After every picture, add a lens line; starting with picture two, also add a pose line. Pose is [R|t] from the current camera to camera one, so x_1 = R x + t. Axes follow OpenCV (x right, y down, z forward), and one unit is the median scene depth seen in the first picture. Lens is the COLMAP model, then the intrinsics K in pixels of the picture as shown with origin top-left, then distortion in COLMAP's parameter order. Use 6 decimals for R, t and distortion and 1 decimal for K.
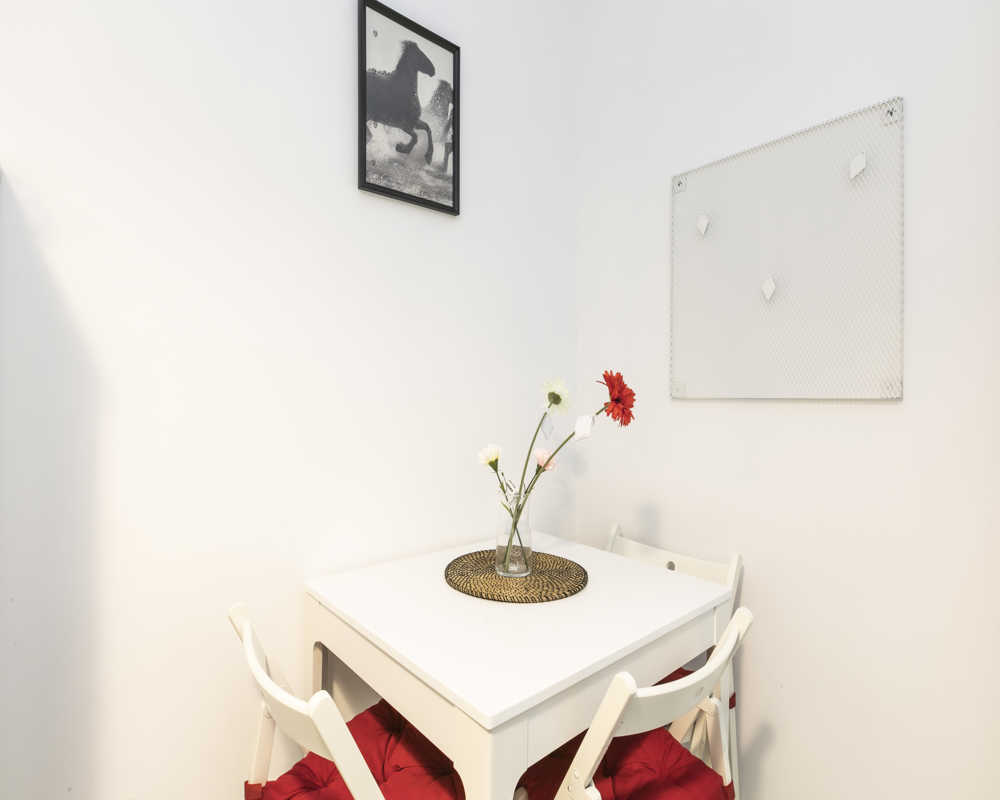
lens RADIAL K [[506.8, 0, 500.5], [0, 506.8, 394.1], [0, 0, 1]] dist [0.004755, 0.000552]
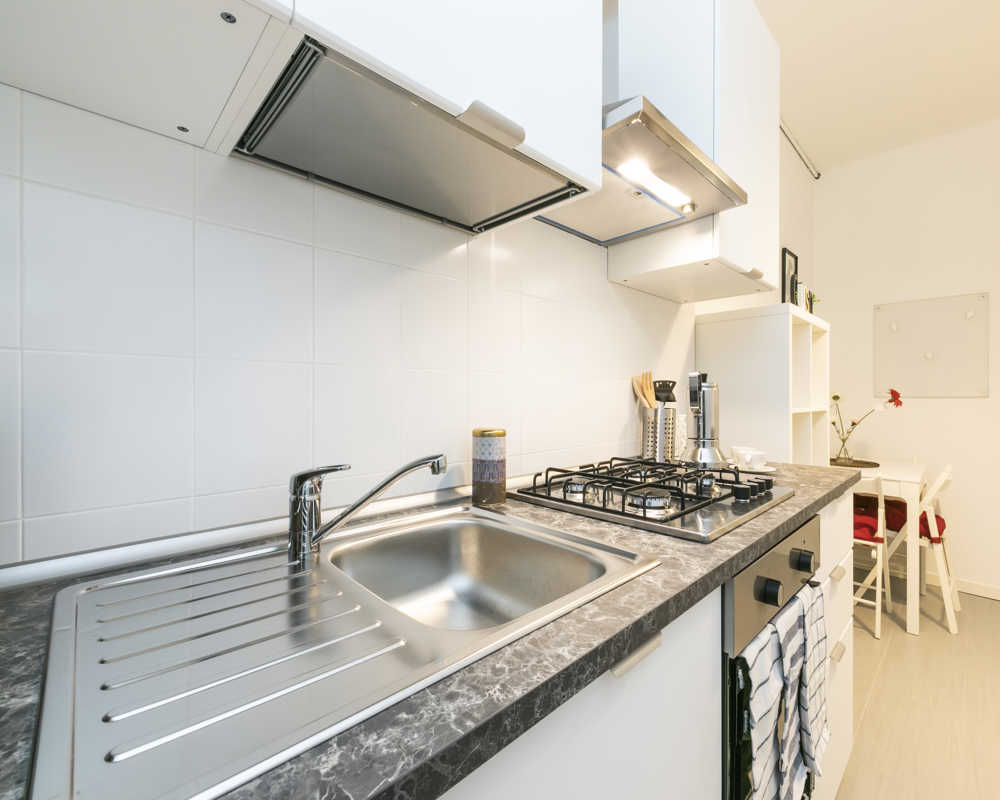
lens RADIAL K [[438.6, 0, 502.9], [0, 438.6, 397.9], [0, 0, 1]] dist [-0.000391, 0.000070]
pose [[0.999381, -0.016079, 0.031289, -1.725304], [0.015801, 0.999834, 0.009100, -0.040213], [-0.031430, -0.008600, 0.999469, -1.184375]]
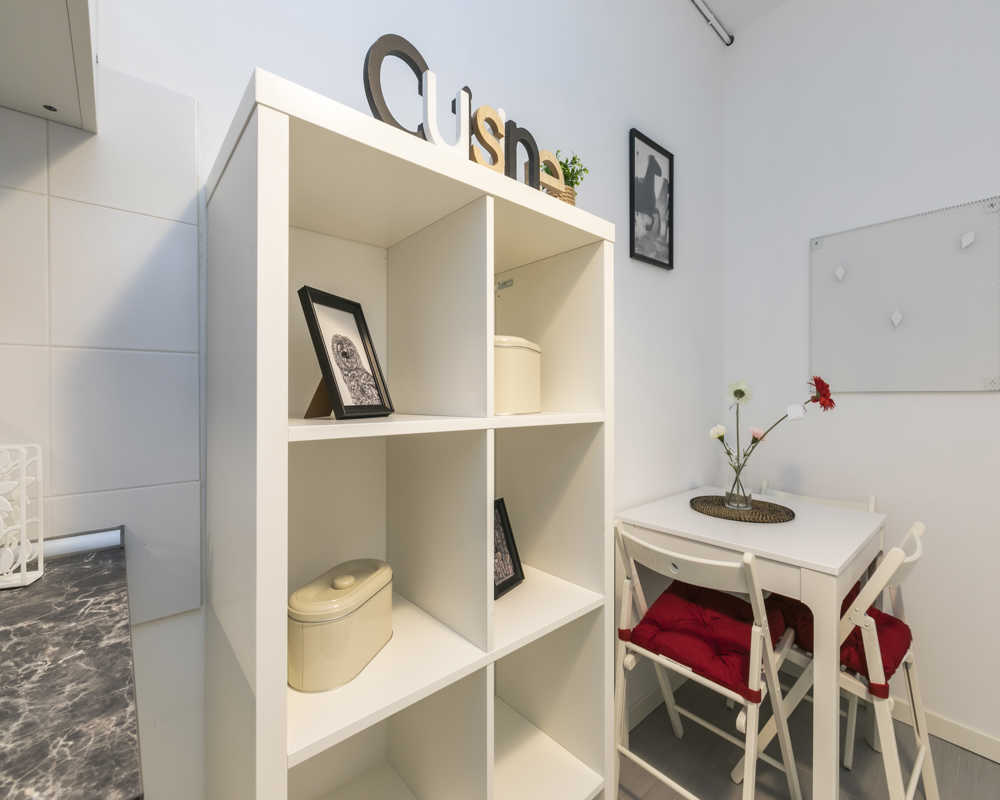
lens RADIAL K [[438.6, 0, 502.9], [0, 438.6, 397.9], [0, 0, 1]] dist [-0.000391, 0.000070]
pose [[0.999865, -0.015872, -0.004188, -0.625039], [0.015944, 0.999714, 0.017839, -0.014608], [0.003904, -0.017903, 0.999832, -0.299244]]
